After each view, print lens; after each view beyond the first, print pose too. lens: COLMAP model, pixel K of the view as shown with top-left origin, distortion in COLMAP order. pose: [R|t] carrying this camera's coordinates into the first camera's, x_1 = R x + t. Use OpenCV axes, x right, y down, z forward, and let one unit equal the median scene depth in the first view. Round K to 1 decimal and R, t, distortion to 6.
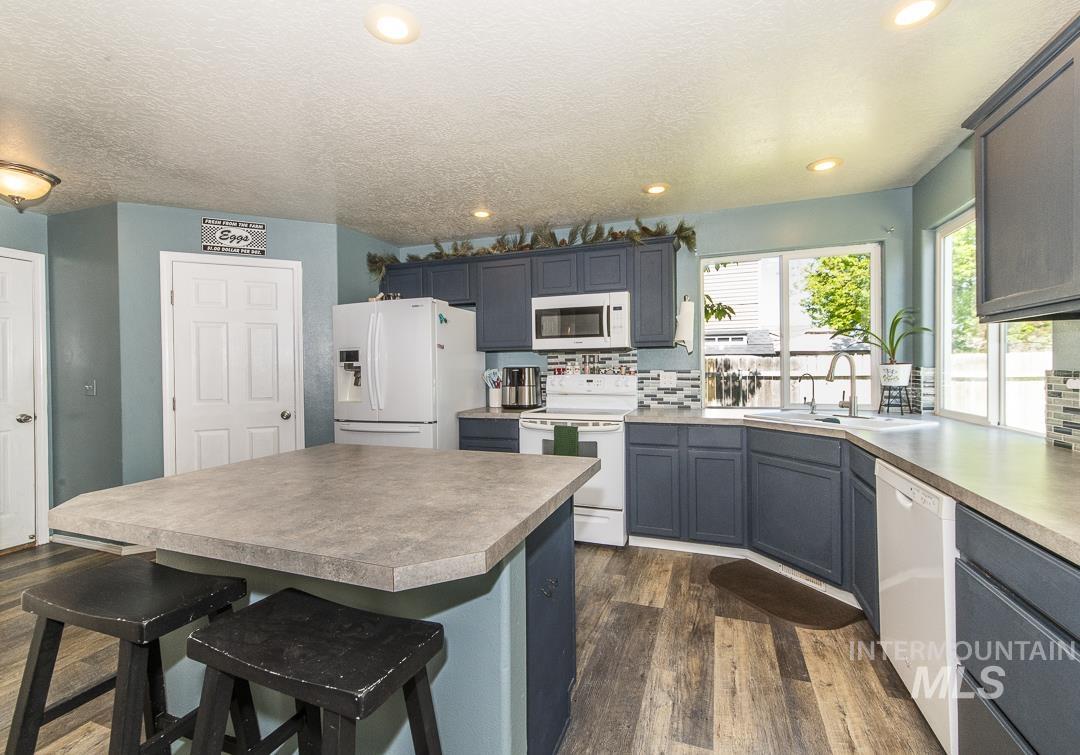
lens RADIAL K [[464.2, 0, 542.6], [0, 464.2, 374.5], [0, 0, 1]] dist [0.000236, -0.000104]
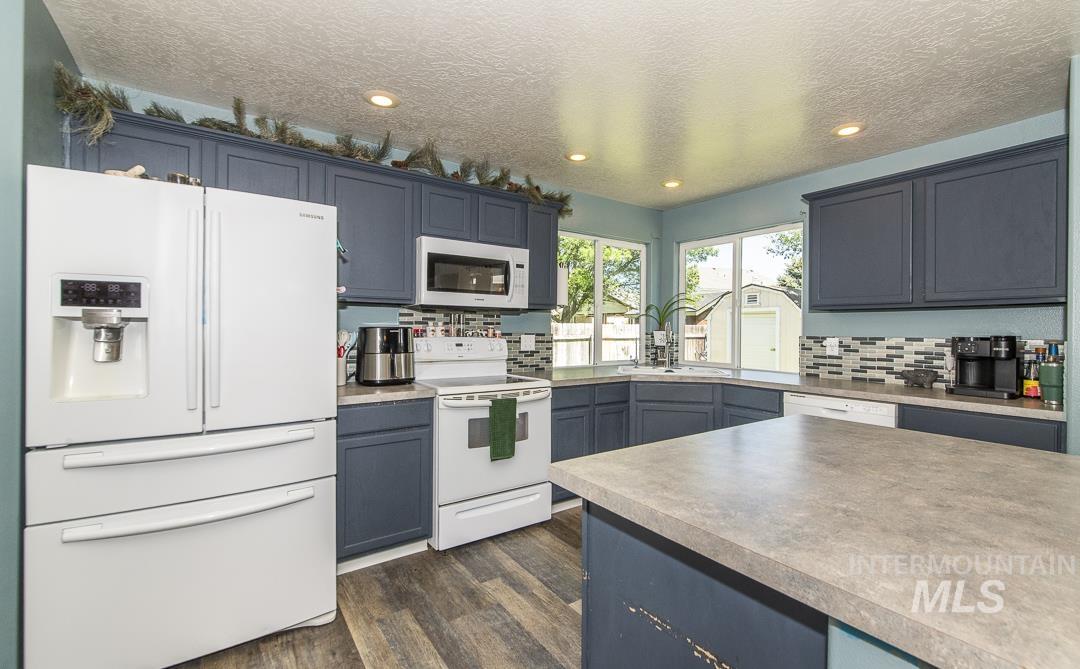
lens RADIAL K [[458.9, 0, 552.8], [0, 458.9, 332.1], [0, 0, 1]] dist [0.002689, 0.000159]
pose [[0.558960, 0.011150, 0.829120, -0.556660], [-0.003405, 0.999932, -0.011151, -0.000670], [-0.829188, 0.003410, 0.558960, 0.432421]]
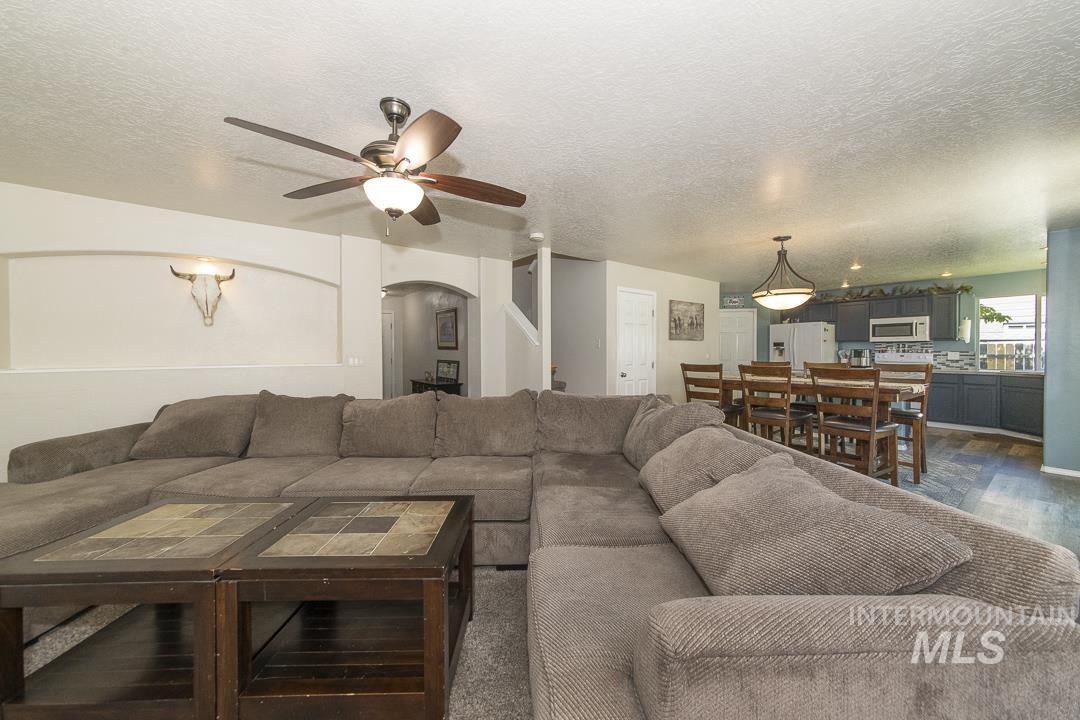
lens RADIAL K [[389.2, 0, 541.5], [0, 389.2, 355.5], [0, 0, 1]] dist [0.004658, 0.000254]
pose [[0.840525, 0.017061, -0.541504, -0.362681], [-0.015298, 0.999853, 0.007757, 0.026264], [0.541557, 0.001765, 0.840662, -1.610902]]
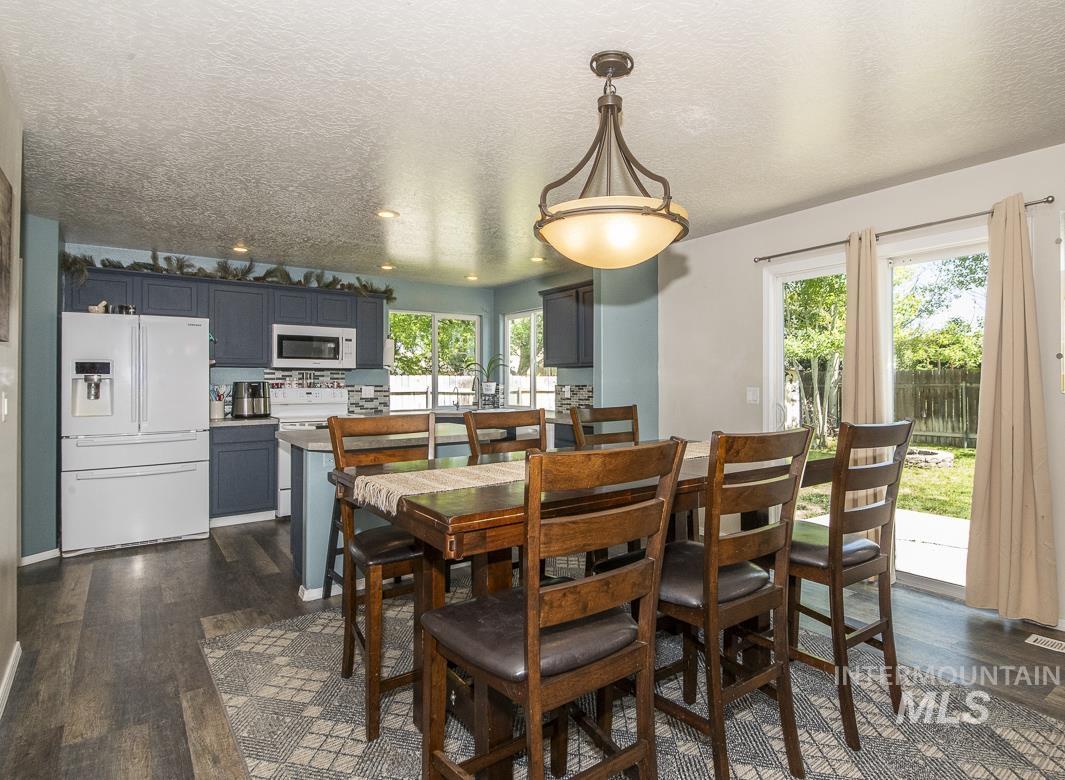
lens RADIAL K [[581.9, 0, 586.9], [0, 581.9, 382.3], [0, 0, 1]] dist [0.003273, -0.000401]
pose [[0.519322, 0.010812, 0.854510, -0.948523], [0.008349, 0.999808, -0.017725, 0.020546], [-0.854538, 0.016339, 0.519132, -0.507742]]
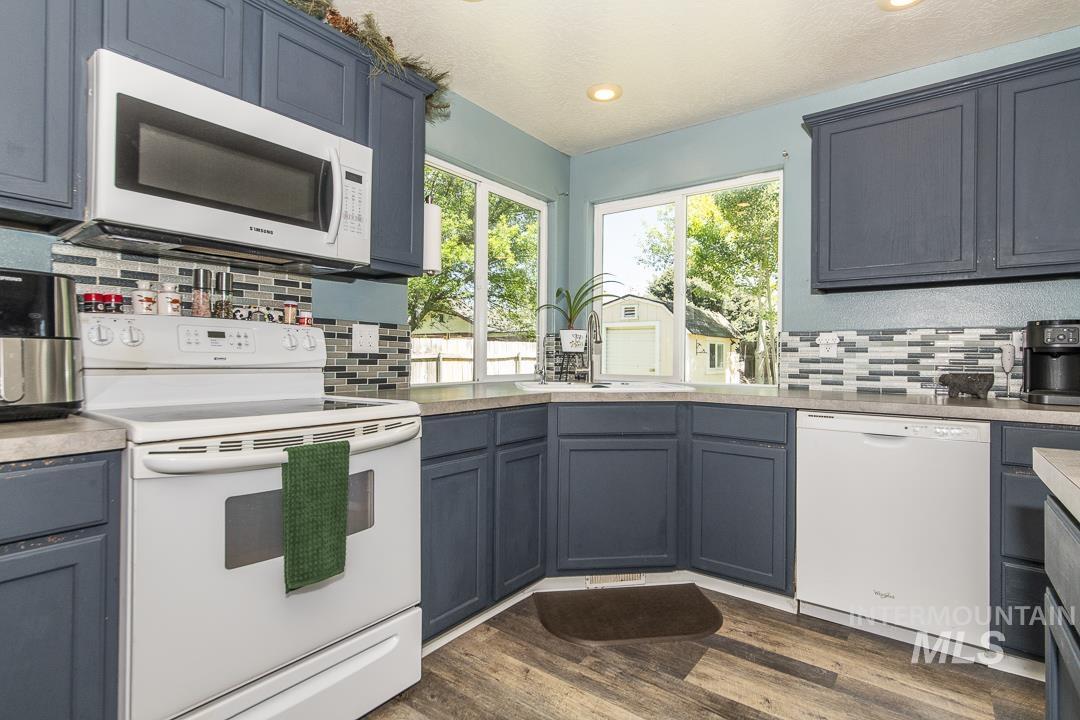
lens RADIAL K [[522.9, 0, 544.0], [0, 522.9, 355.9], [0, 0, 1]] dist [-0.001310, -0.000464]
pose [[0.285380, 0.015952, 0.958282, -0.281776], [0.000232, 0.999860, -0.016714, 0.045059], [-0.958414, 0.004992, 0.285336, 0.665468]]
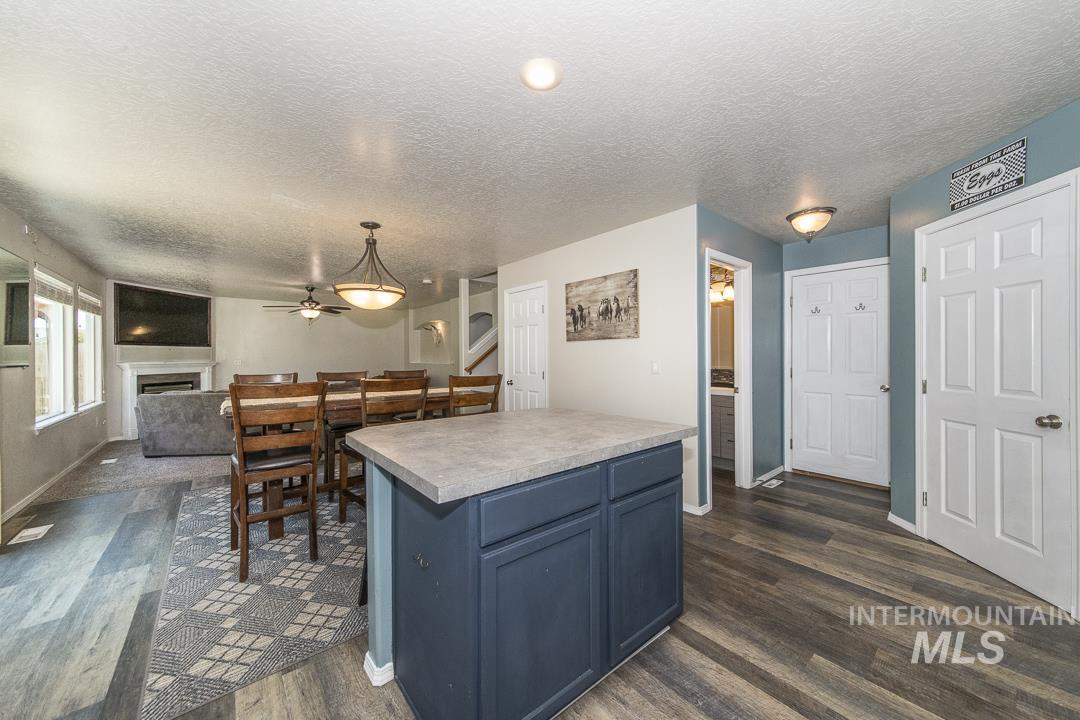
lens RADIAL K [[389.2, 0, 541.5], [0, 389.2, 355.5], [0, 0, 1]] dist [0.004658, 0.000254]
pose [[-0.501024, 0.009547, -0.865381, 0.268551], [-0.002639, 0.999918, 0.012559, -0.008824], [0.865430, 0.008576, -0.500957, 0.693810]]
